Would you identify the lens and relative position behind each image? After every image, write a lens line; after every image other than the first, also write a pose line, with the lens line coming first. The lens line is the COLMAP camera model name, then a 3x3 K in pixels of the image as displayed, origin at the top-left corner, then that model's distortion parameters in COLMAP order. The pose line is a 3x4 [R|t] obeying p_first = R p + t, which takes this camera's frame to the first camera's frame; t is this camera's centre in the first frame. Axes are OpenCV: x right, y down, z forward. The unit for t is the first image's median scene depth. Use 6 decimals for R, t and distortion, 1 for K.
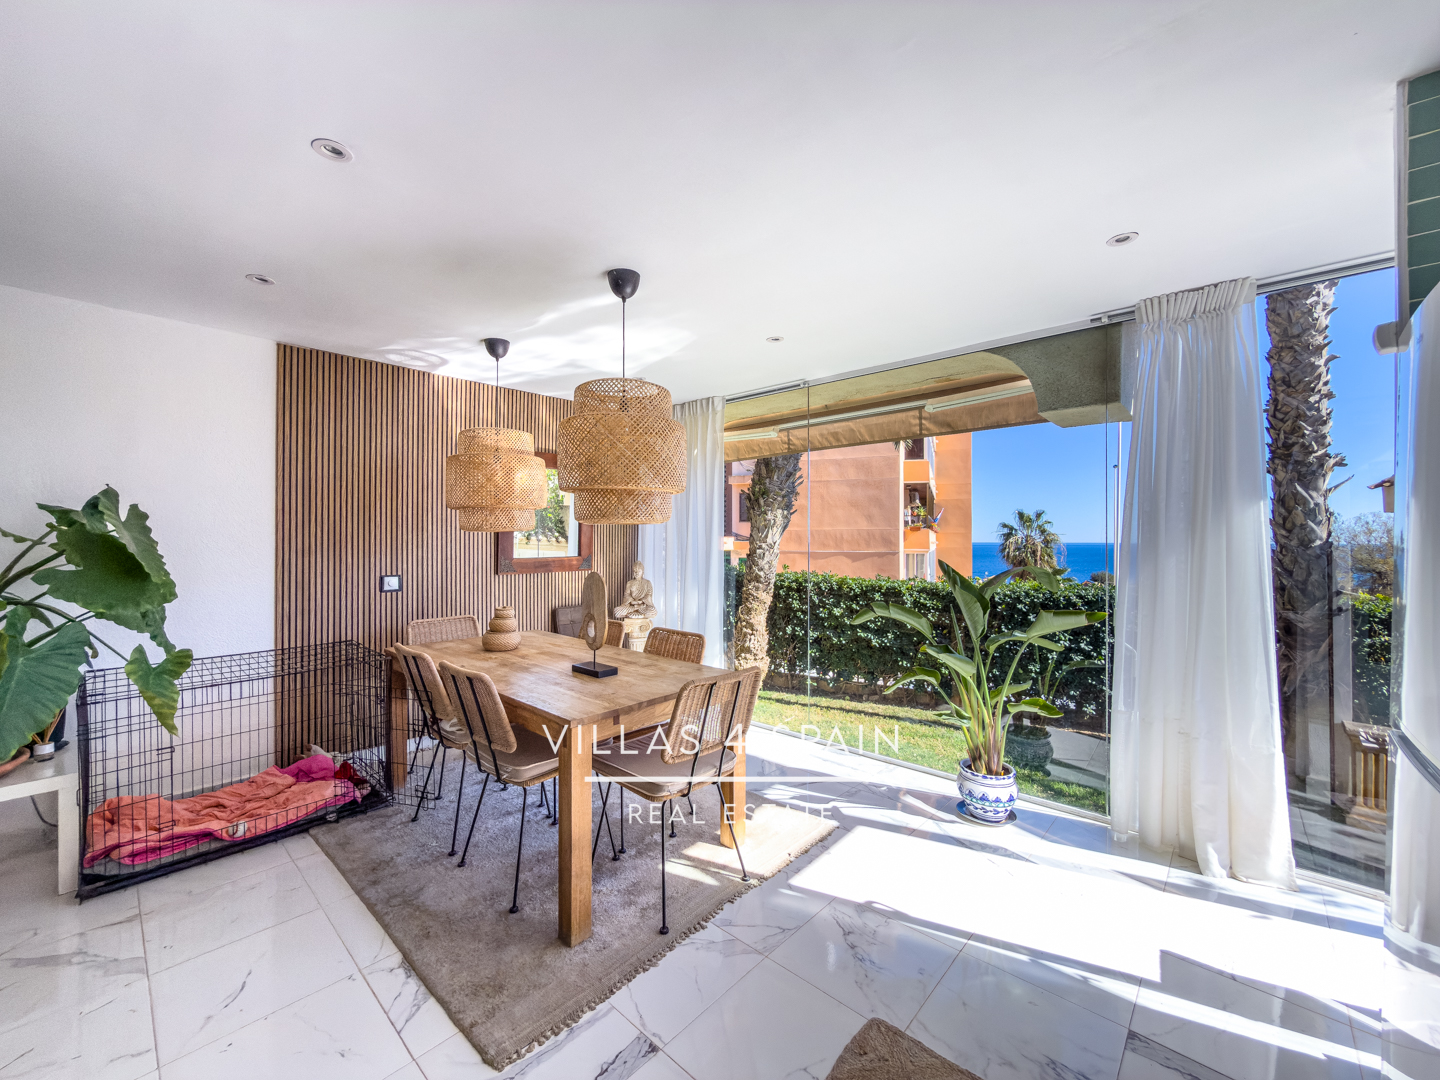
lens RADIAL K [[575.1, 0, 720.0], [0, 575.1, 540.0], [0, 0, 1]] dist [0.000302, -0.000076]
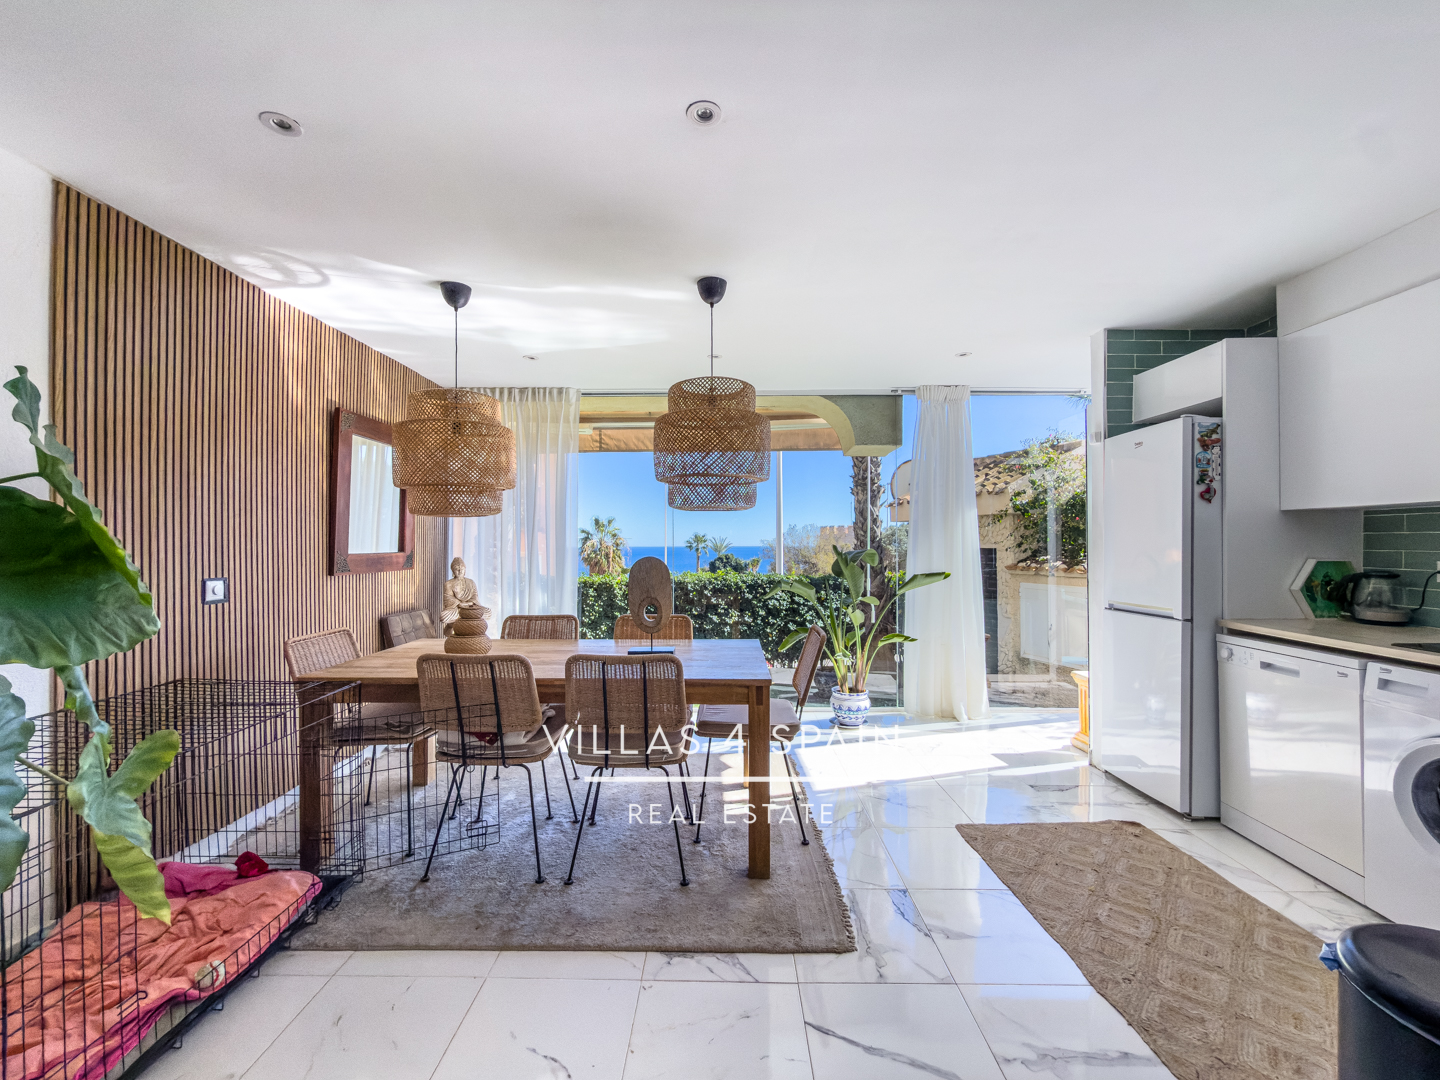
lens RADIAL K [[577.9, 0, 714.6], [0, 577.9, 542.5], [0, 0, 1]] dist [-0.000974, 0.000178]
pose [[0.750466, -0.002021, 0.660906, -0.389231], [0.004991, 0.999984, -0.002609, 0.016130], [-0.660890, 0.005256, 0.750465, 0.075251]]
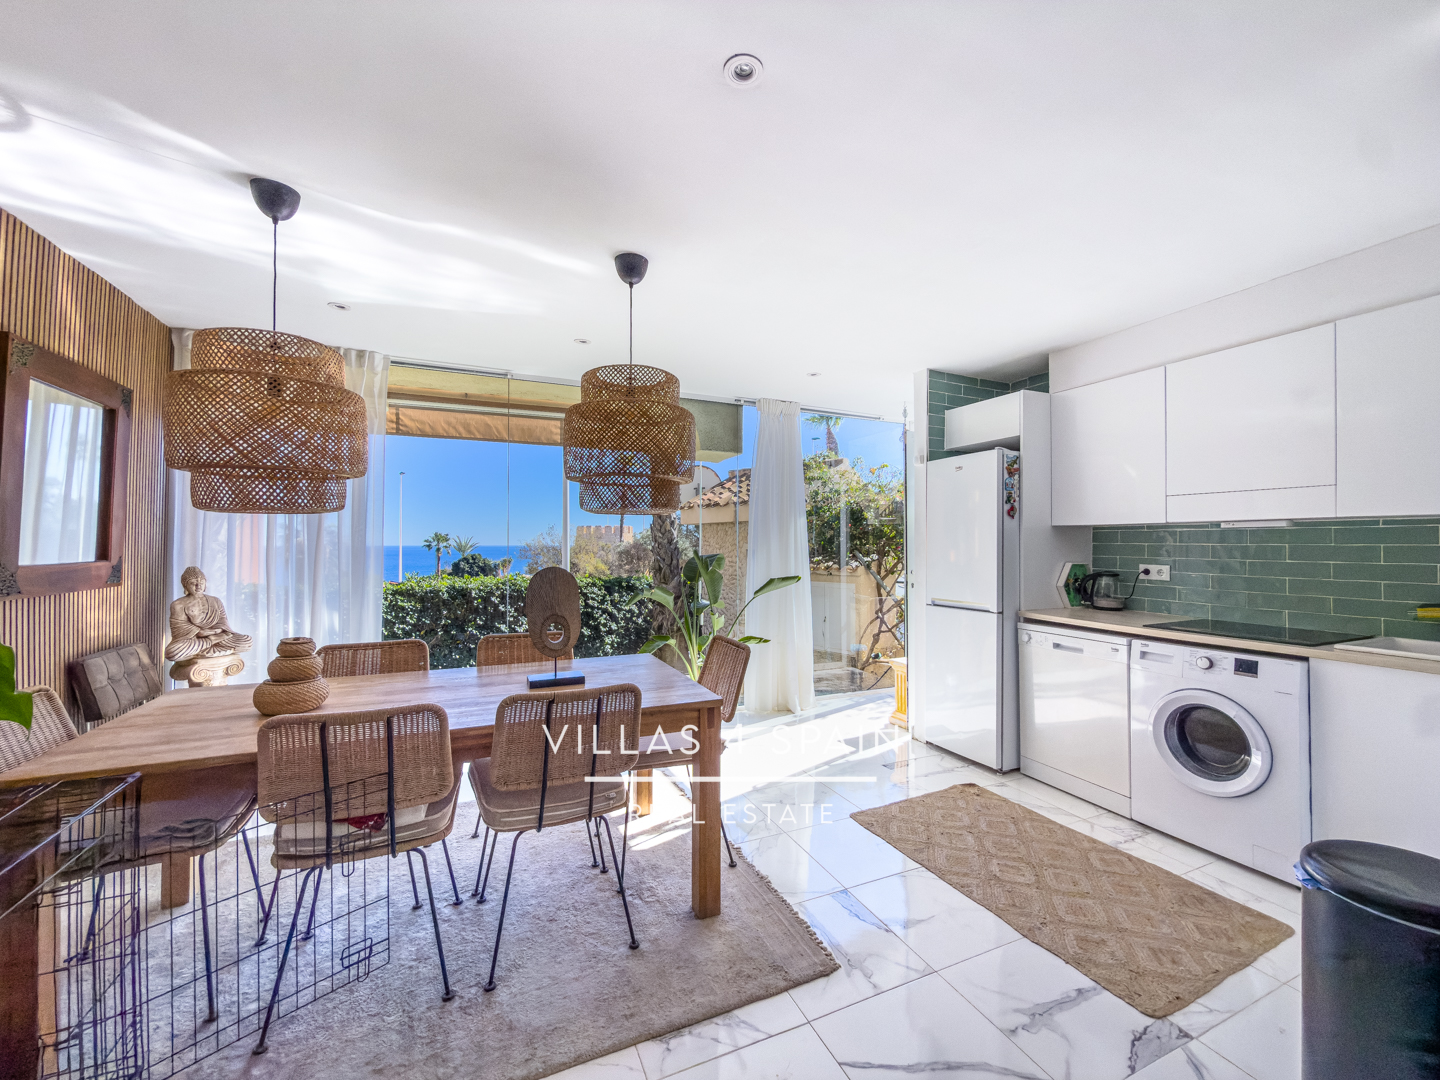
lens RADIAL K [[575.1, 0, 720.0], [0, 575.1, 540.0], [0, 0, 1]] dist [0.000302, -0.000076]
pose [[0.403366, 0.004686, 0.915027, -0.437278], [-0.000125, 0.999987, -0.005066, 0.009281], [-0.915039, 0.001929, 0.403361, 0.203295]]
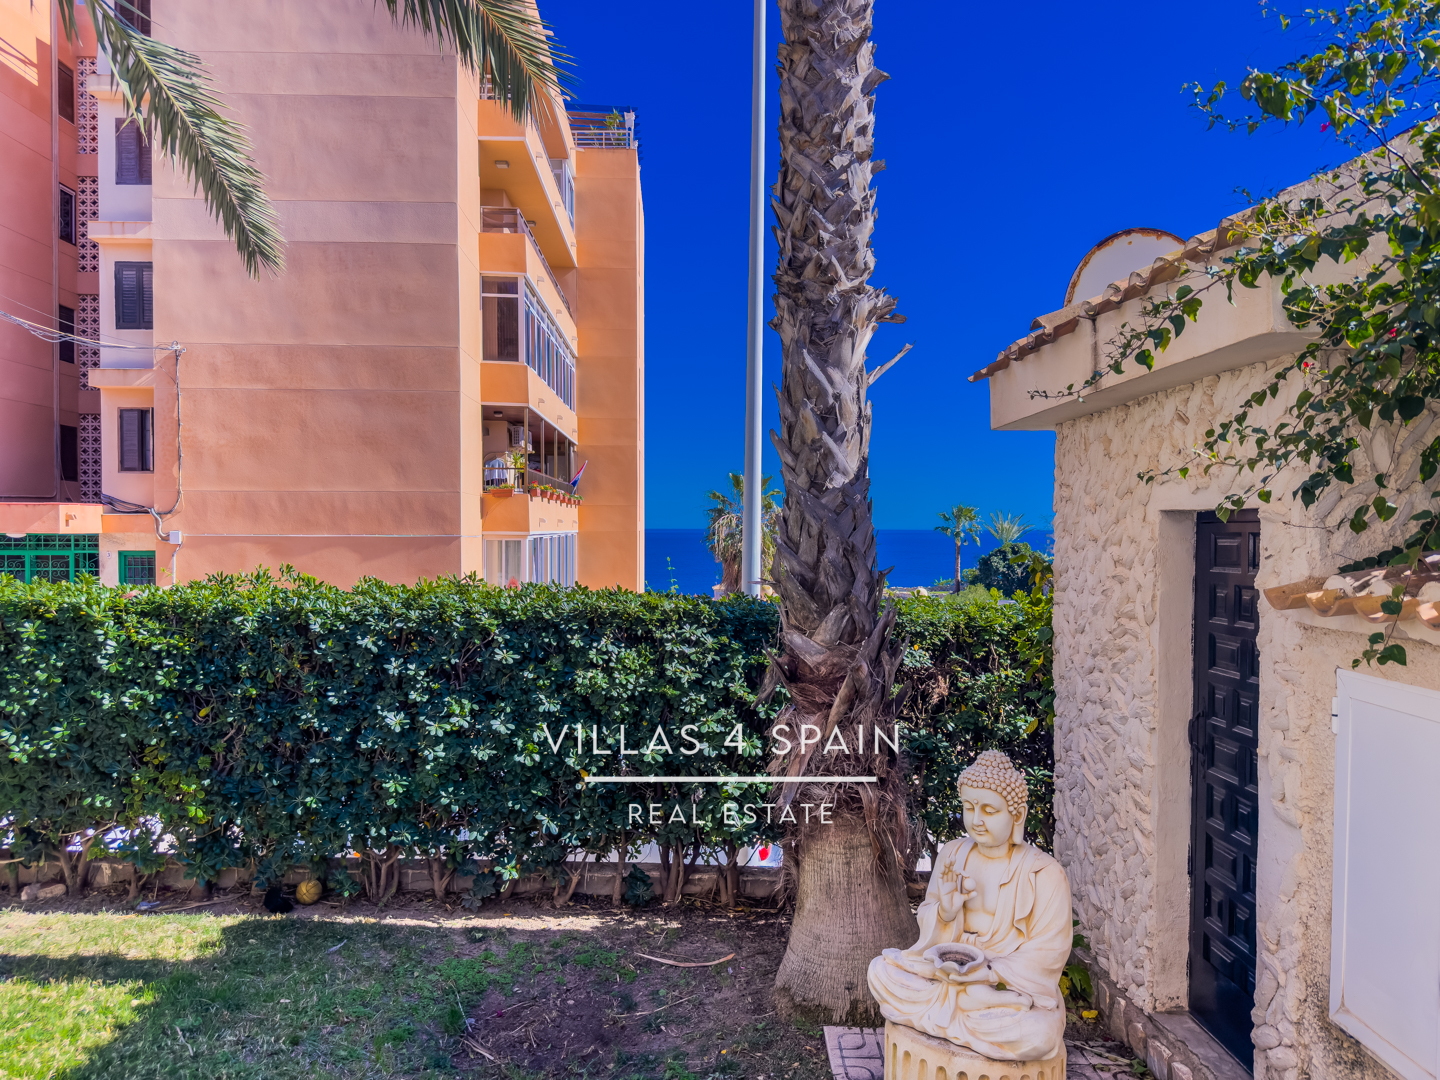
lens RADIAL K [[1006.8, 0, 727.3], [0, 1006.8, 550.8], [0, 0, 1]] dist [0.161303, -0.307197]
pose [[0.907349, -0.007564, 0.420310, 0.612514], [-0.003675, 0.999657, 0.025924, 0.040273], [-0.420362, -0.025067, 0.907010, 0.298831]]
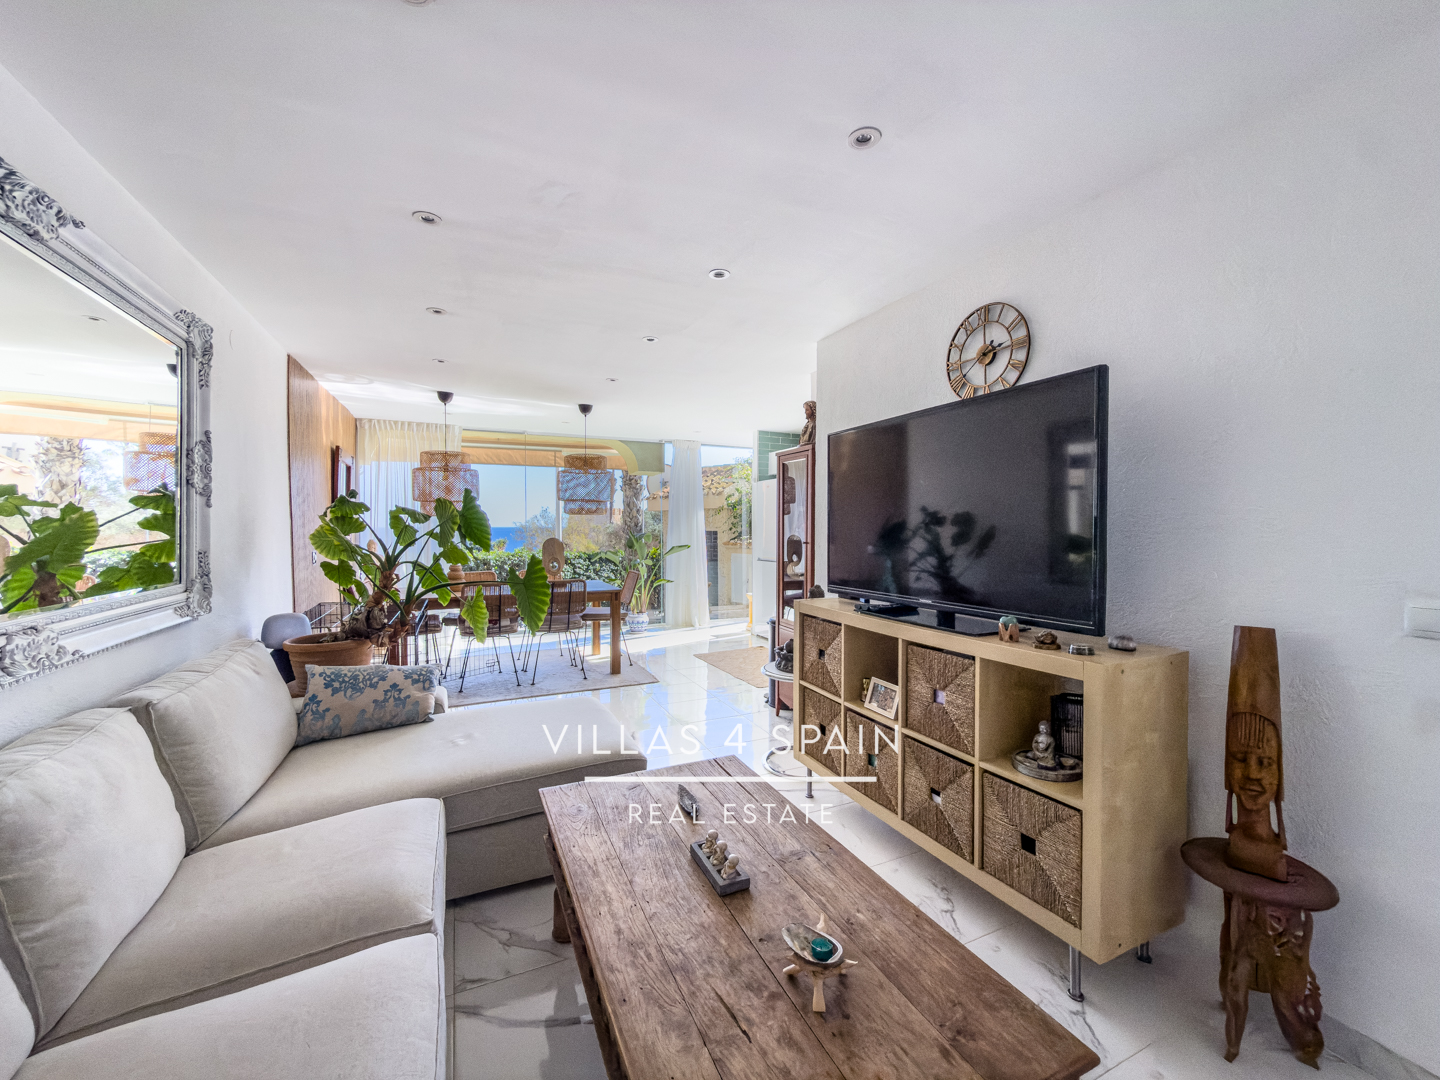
lens RADIAL K [[575.1, 0, 720.0], [0, 575.1, 540.0], [0, 0, 1]] dist [0.000302, -0.000076]
pose [[0.392629, -0.026610, 0.919312, -0.900051], [0.002210, 0.999606, 0.027991, 0.003785], [-0.919694, -0.008959, 0.392533, -0.168966]]
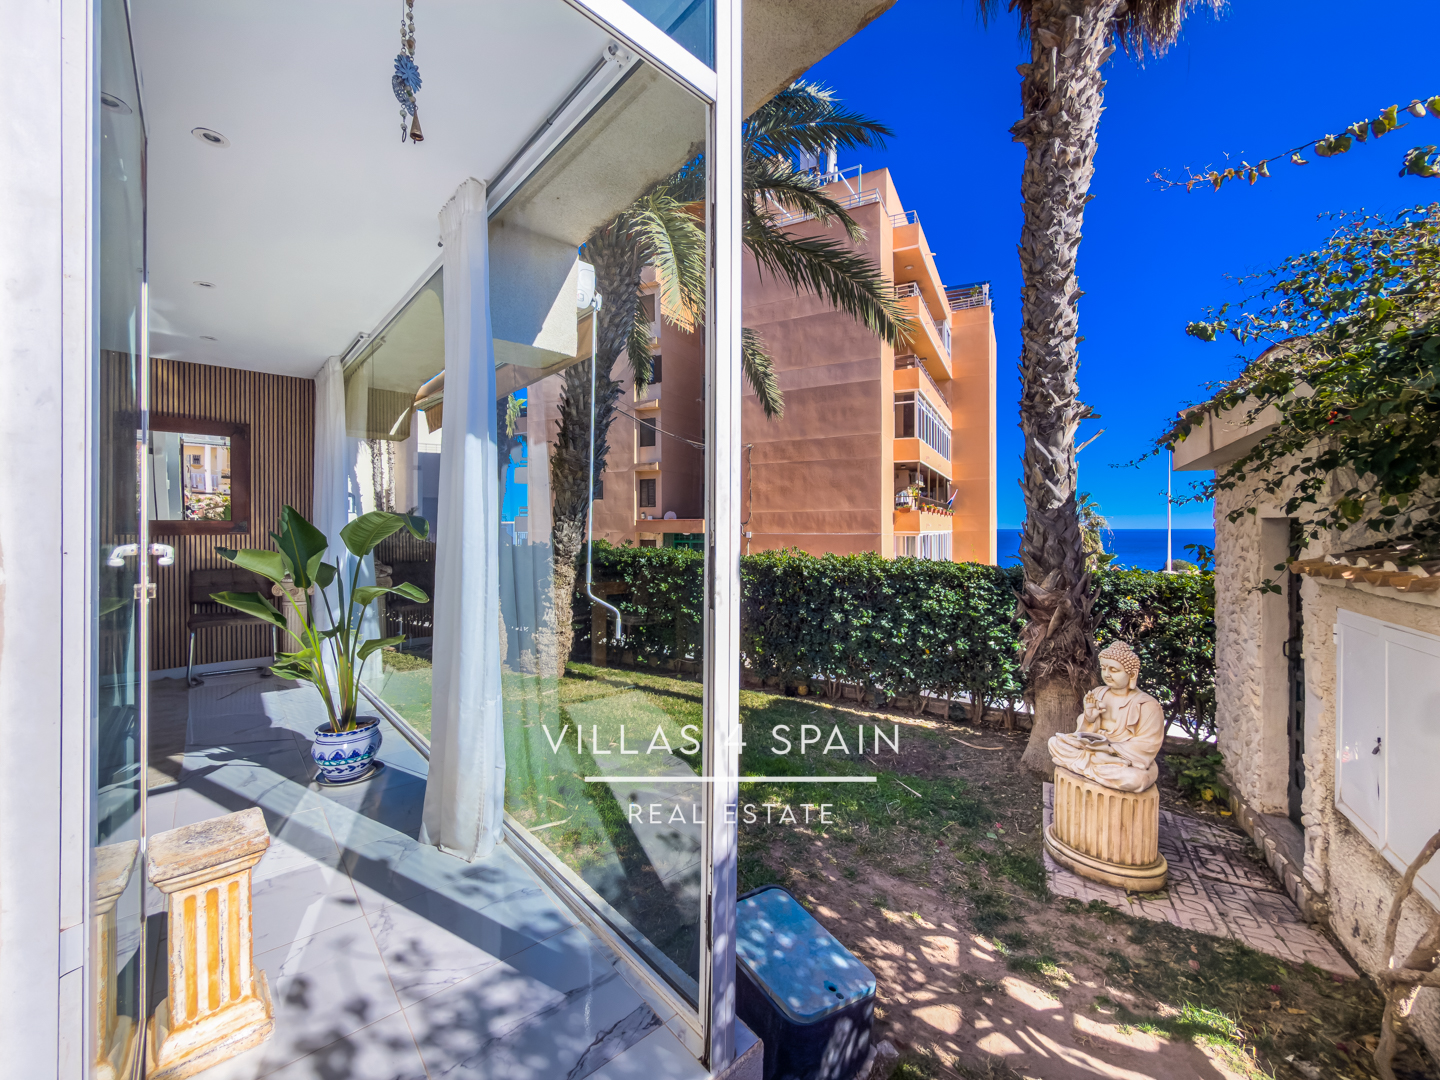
lens RADIAL K [[578.2, 0, 724.5], [0, 578.2, 528.8], [0, 0, 1]] dist [-0.000324, -0.000055]
pose [[0.995143, -0.003794, -0.098365, 0.615530], [0.004016, 0.999990, 0.002056, 0.038418], [0.098356, -0.002441, 0.995148, 0.064239]]
